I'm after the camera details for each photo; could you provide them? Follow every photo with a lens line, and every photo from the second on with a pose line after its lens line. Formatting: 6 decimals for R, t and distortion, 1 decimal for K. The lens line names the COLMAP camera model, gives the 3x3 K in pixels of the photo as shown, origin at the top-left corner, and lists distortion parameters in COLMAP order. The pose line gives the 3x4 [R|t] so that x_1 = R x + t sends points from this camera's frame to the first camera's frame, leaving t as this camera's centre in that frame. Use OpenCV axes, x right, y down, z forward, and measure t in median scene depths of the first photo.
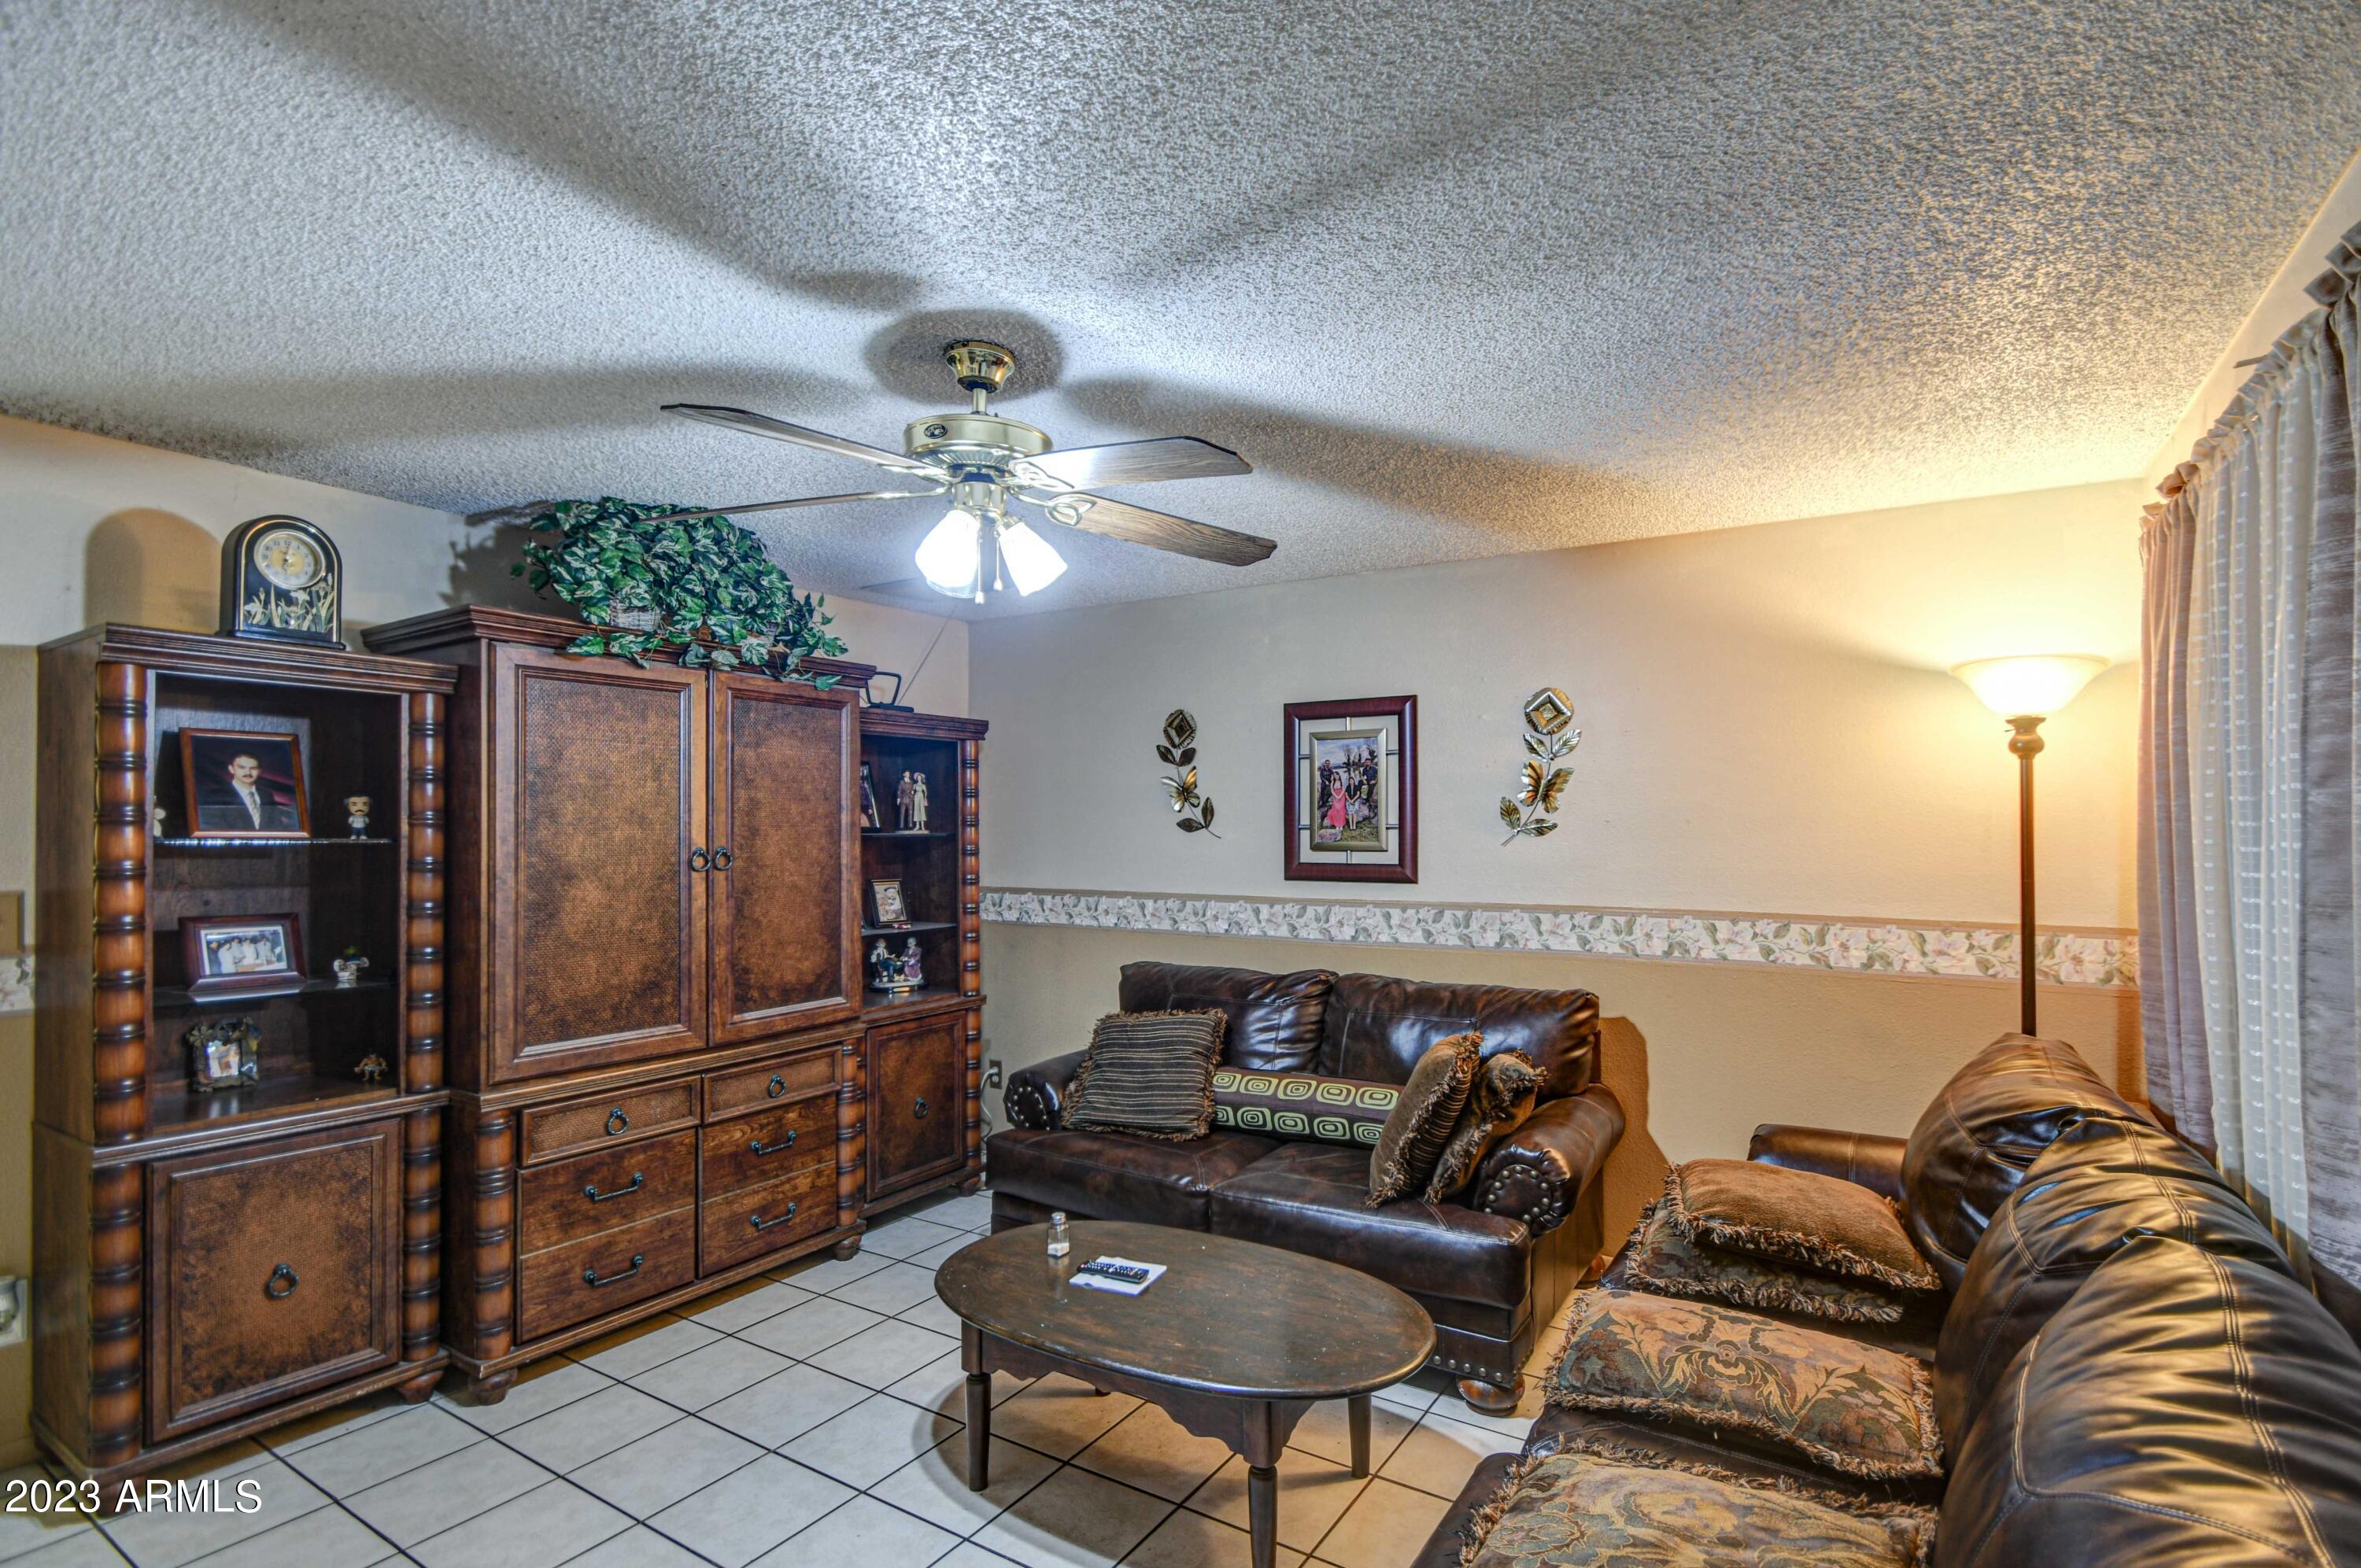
lens RADIAL K [[1091.8, 0, 1203.4], [0, 1091.8, 818.2], [0, 0, 1]] dist [0.021554, -0.000116]
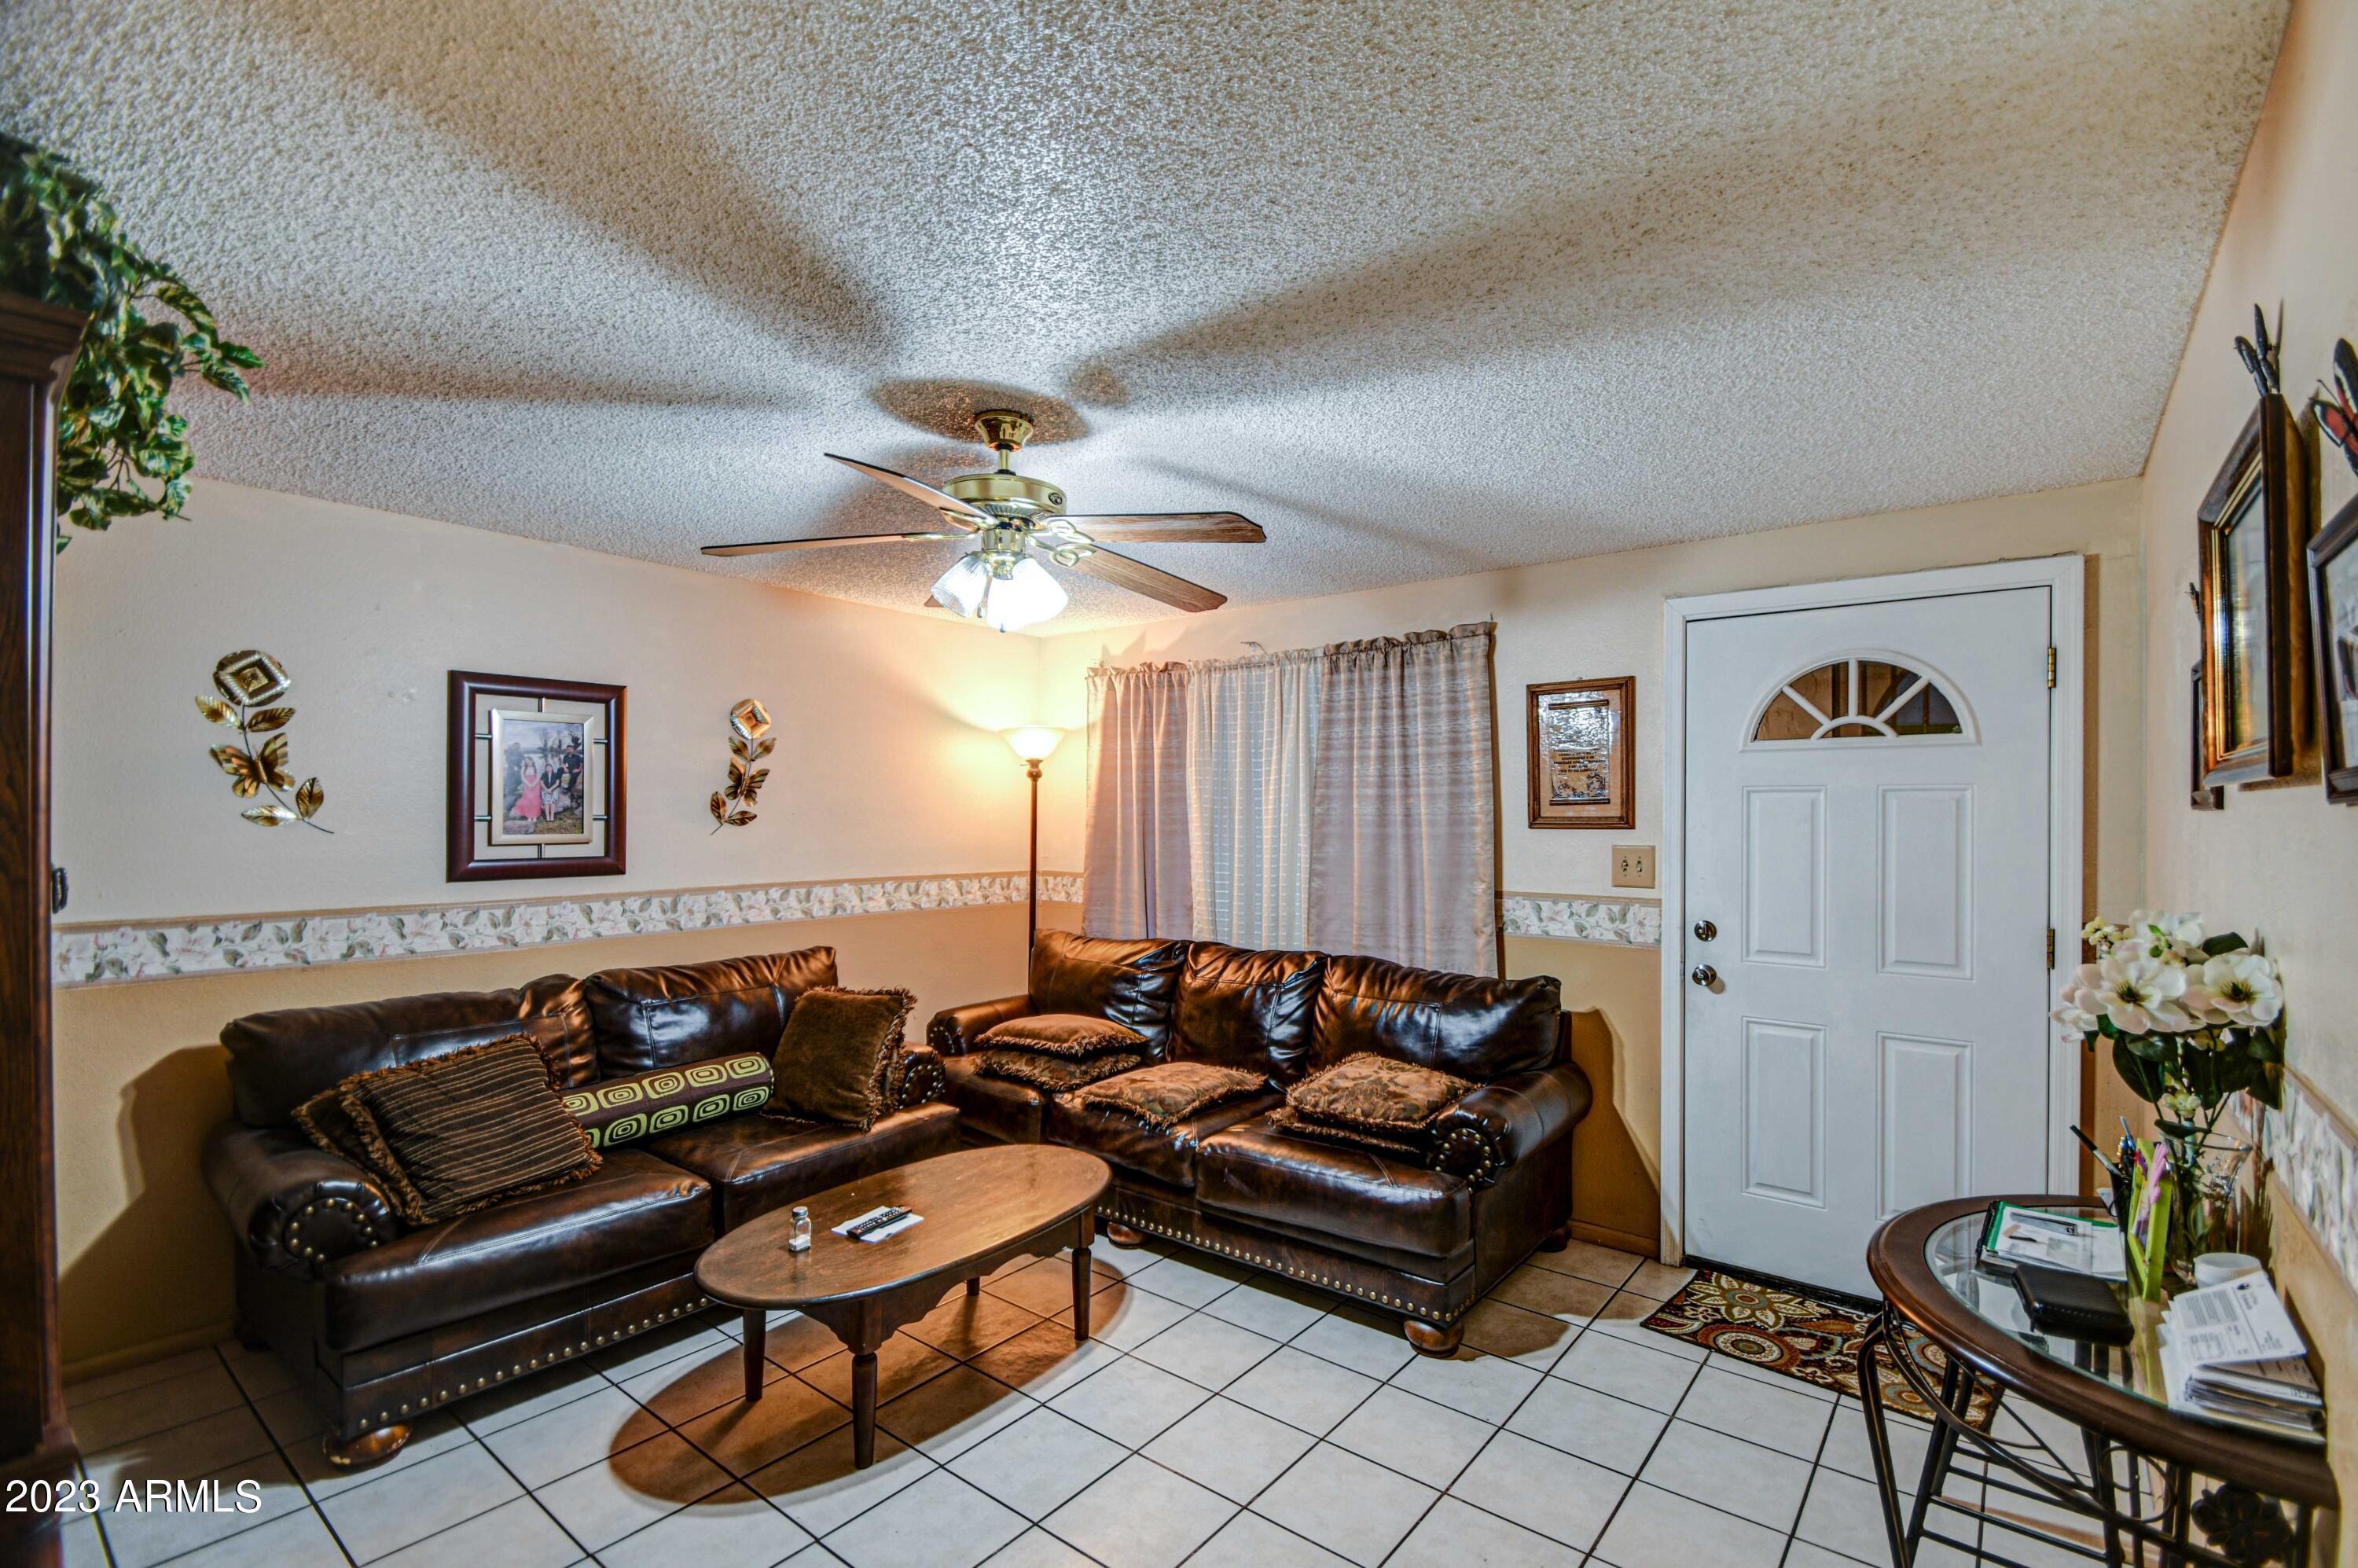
lens RADIAL K [[1090.6, 0, 1201.8], [0, 1090.6, 818.1], [0, 0, 1]] dist [0.021554, -0.000116]
pose [[0.106871, -0.002885, 0.994269, -0.741048], [-0.010741, 0.999934, 0.004056, -0.001591], [-0.994215, -0.011112, 0.106833, 0.363231]]
